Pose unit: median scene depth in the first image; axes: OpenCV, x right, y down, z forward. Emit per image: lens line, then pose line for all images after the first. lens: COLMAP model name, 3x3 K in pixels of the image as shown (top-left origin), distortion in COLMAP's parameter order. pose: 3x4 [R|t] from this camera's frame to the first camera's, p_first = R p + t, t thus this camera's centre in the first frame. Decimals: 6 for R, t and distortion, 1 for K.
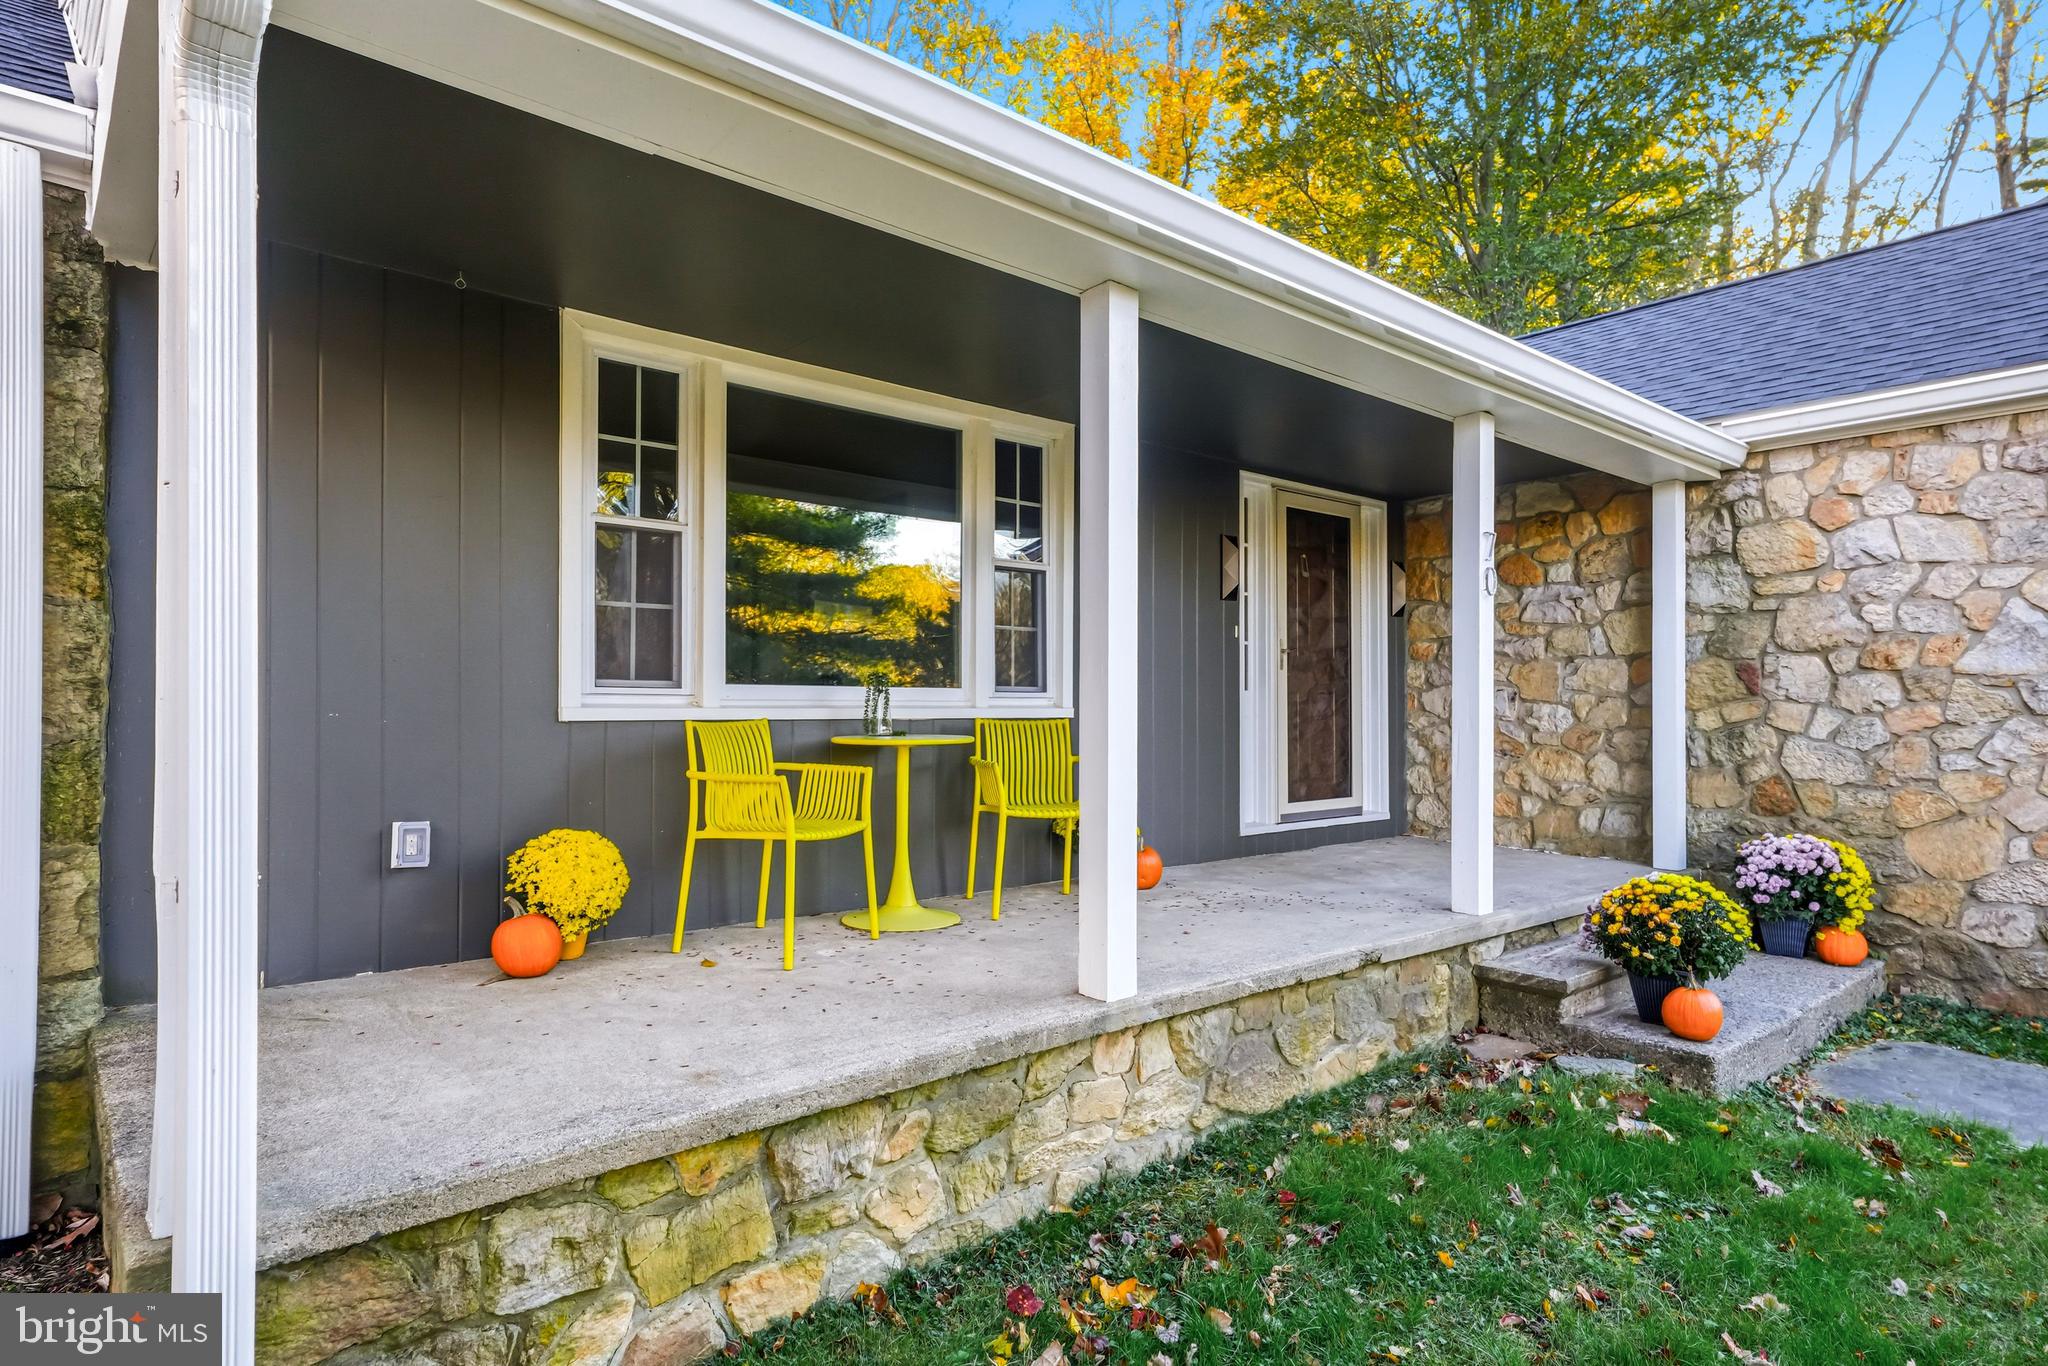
lens RADIAL K [[1081.2, 0, 1018.1], [0, 1081.2, 697.4], [0, 0, 1]] dist [0.003505, 0.001280]
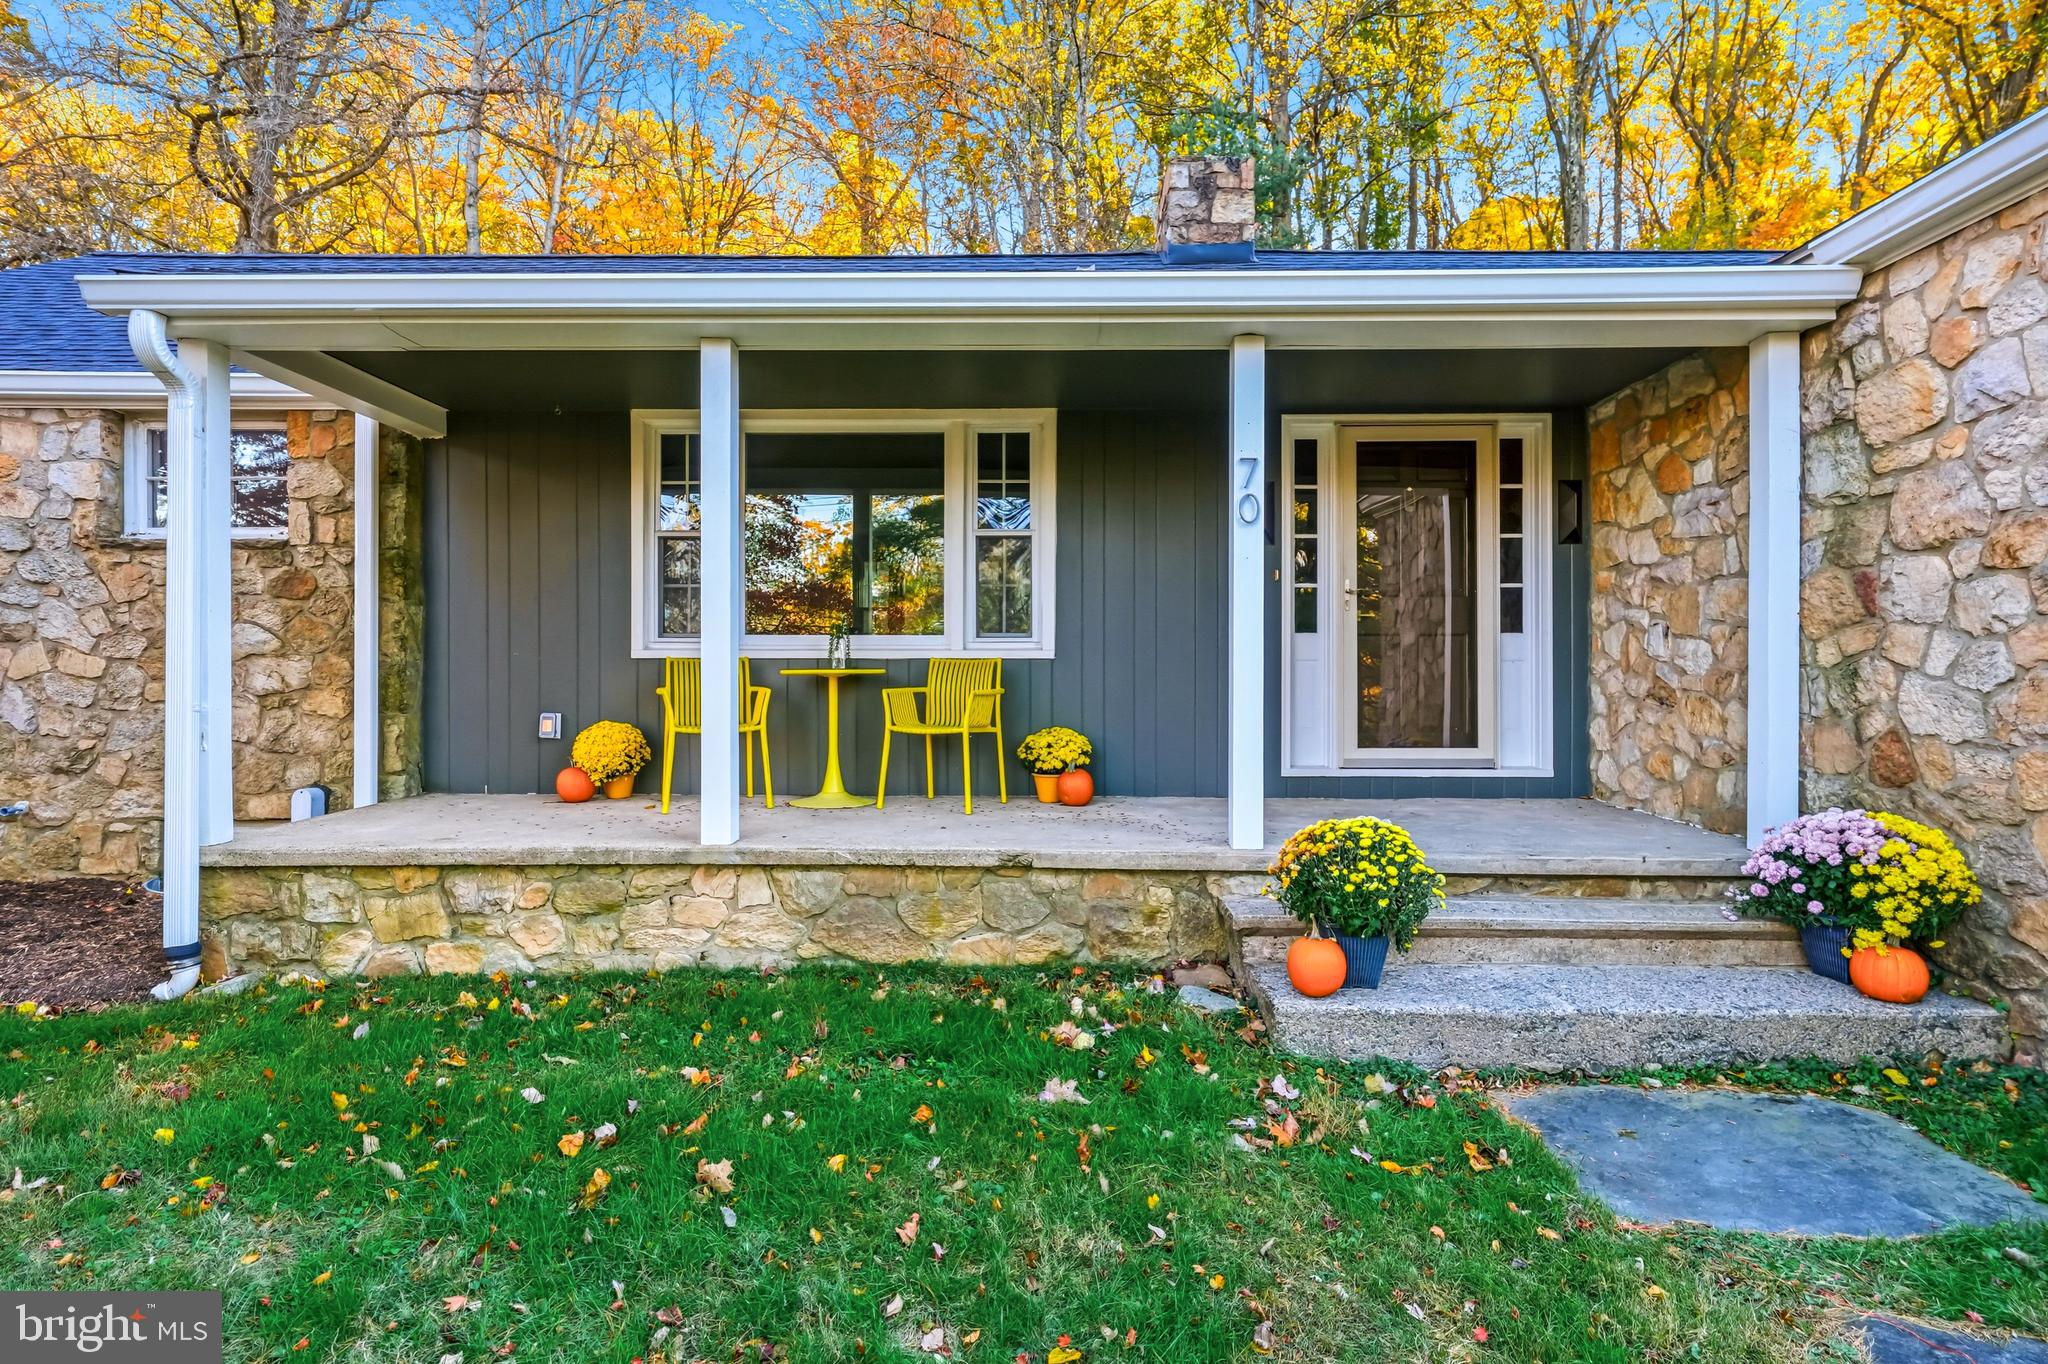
lens RADIAL K [[986.3, 0, 1024.6], [0, 986.3, 677.0], [0, 0, 1]] dist [-0.000008, 0.000043]
pose [[0.766287, -0.001010, -0.642498, 0.711366], [0.007375, 0.999947, 0.007225, 0.030762], [0.642456, -0.010275, 0.766254, 0.158051]]
